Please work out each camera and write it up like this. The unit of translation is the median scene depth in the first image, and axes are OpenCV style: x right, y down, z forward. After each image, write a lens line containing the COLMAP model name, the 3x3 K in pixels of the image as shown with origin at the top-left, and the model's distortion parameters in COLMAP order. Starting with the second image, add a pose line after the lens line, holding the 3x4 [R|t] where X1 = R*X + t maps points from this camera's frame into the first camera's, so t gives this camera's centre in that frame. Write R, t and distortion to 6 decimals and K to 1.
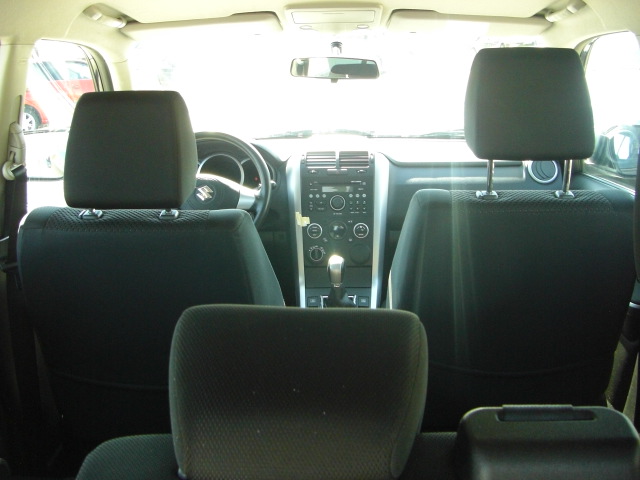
lens RADIAL K [[720.6, 0, 315.4], [0, 720.6, 202.9], [0, 0, 1]] dist [-0.206768, 0.173605]
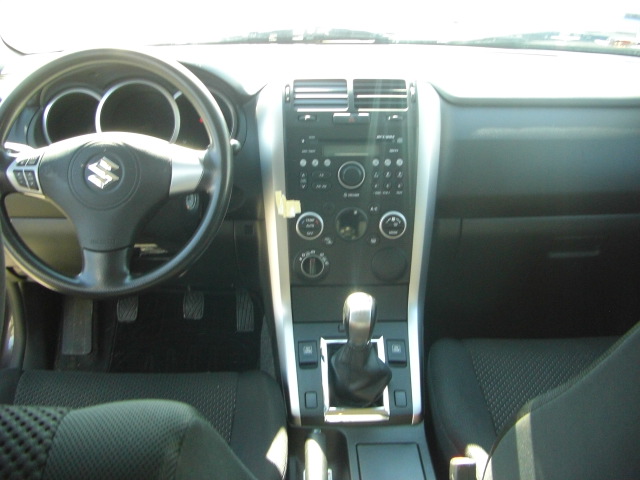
lens RADIAL K [[720.6, 0, 315.4], [0, 720.6, 202.9], [0, 0, 1]] dist [-0.206768, 0.173605]
pose [[0.996941, -0.010011, 0.077519, -0.039626], [-0.004064, 0.983784, 0.179313, -0.077834], [-0.078057, -0.179079, 0.980733, 0.456435]]
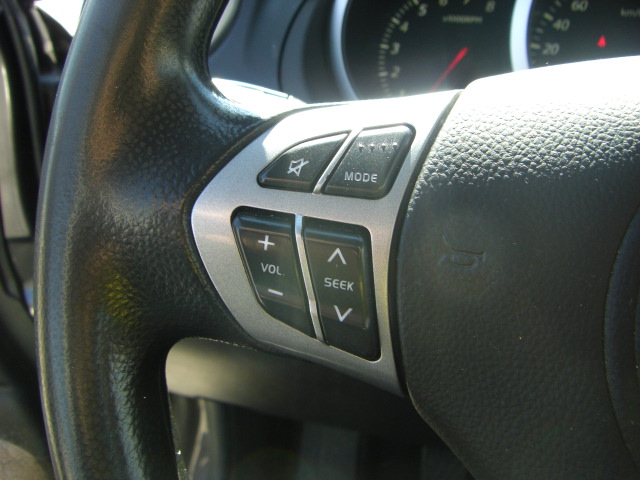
lens RADIAL K [[772.2, 0, 320.7], [0, 772.2, 240.1], [0, 0, 1]] dist [0.001726, 0.005854]
pose [[0.971683, 0.115633, -0.206060, -0.178137], [-0.059030, 0.963218, 0.262159, -0.034012], [0.228795, -0.242572, 0.942768, 0.856021]]
